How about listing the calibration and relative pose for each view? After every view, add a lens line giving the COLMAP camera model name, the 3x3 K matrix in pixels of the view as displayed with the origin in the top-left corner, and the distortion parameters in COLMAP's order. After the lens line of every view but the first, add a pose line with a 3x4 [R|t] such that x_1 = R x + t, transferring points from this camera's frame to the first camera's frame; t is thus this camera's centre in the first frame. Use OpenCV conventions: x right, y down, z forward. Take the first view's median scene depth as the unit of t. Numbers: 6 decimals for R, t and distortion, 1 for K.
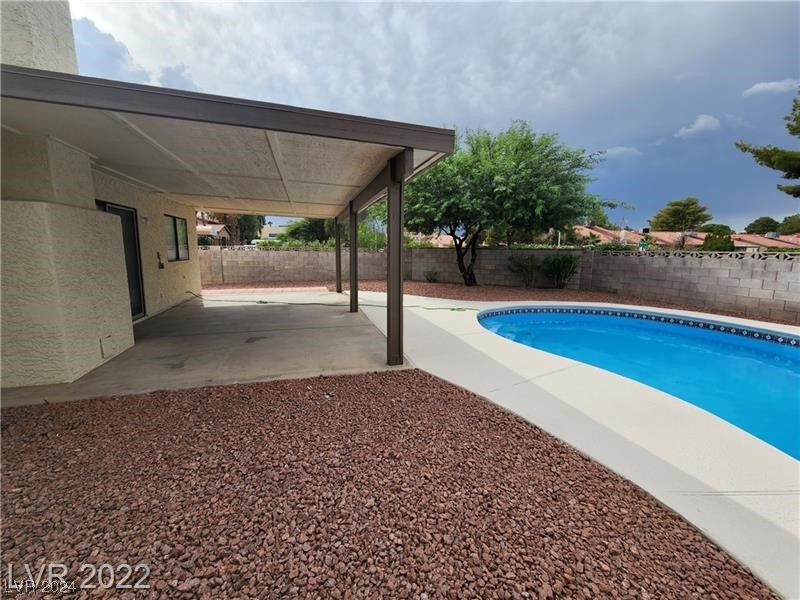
lens RADIAL K [[336.1, 0, 398.7], [0, 336.1, 299.2], [0, 0, 1]] dist [-0.001738, -0.000341]
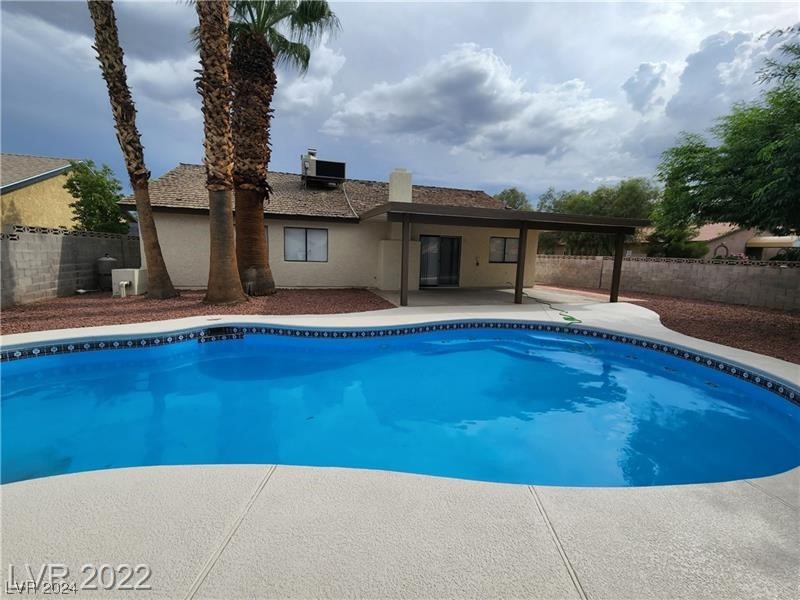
lens RADIAL K [[336.1, 0, 400.9], [0, 336.1, 300.9], [0, 0, 1]] dist [-0.001738, -0.000341]
pose [[0.018438, 0.134851, -0.990694, 0.644017], [-0.173841, 0.976203, 0.129643, -0.034724], [0.984601, 0.169833, 0.041441, 0.271682]]
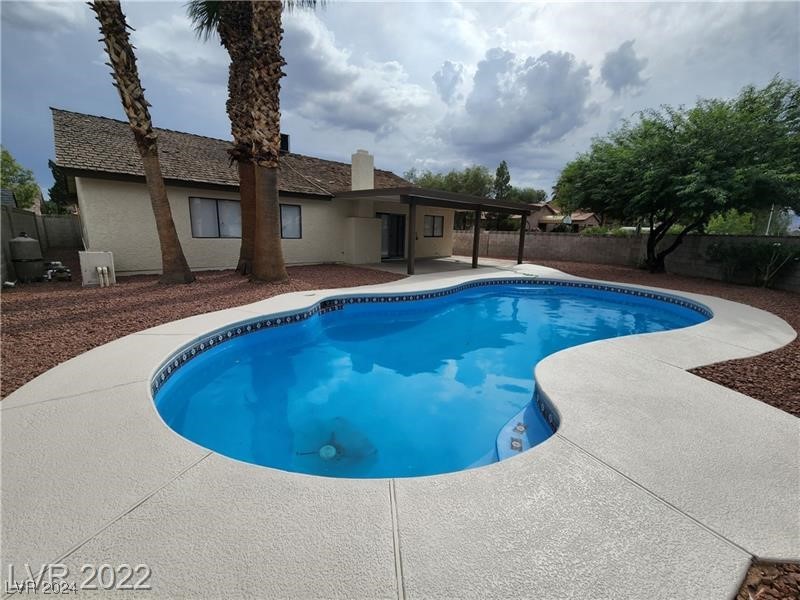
lens RADIAL K [[336.1, 0, 401.6], [0, 336.1, 301.4], [0, 0, 1]] dist [-0.001738, -0.000341]
pose [[0.472914, 0.185168, -0.861432, 0.676668], [-0.150538, 0.980274, 0.128070, 0.022854], [0.868153, 0.069112, 0.491460, -0.097562]]
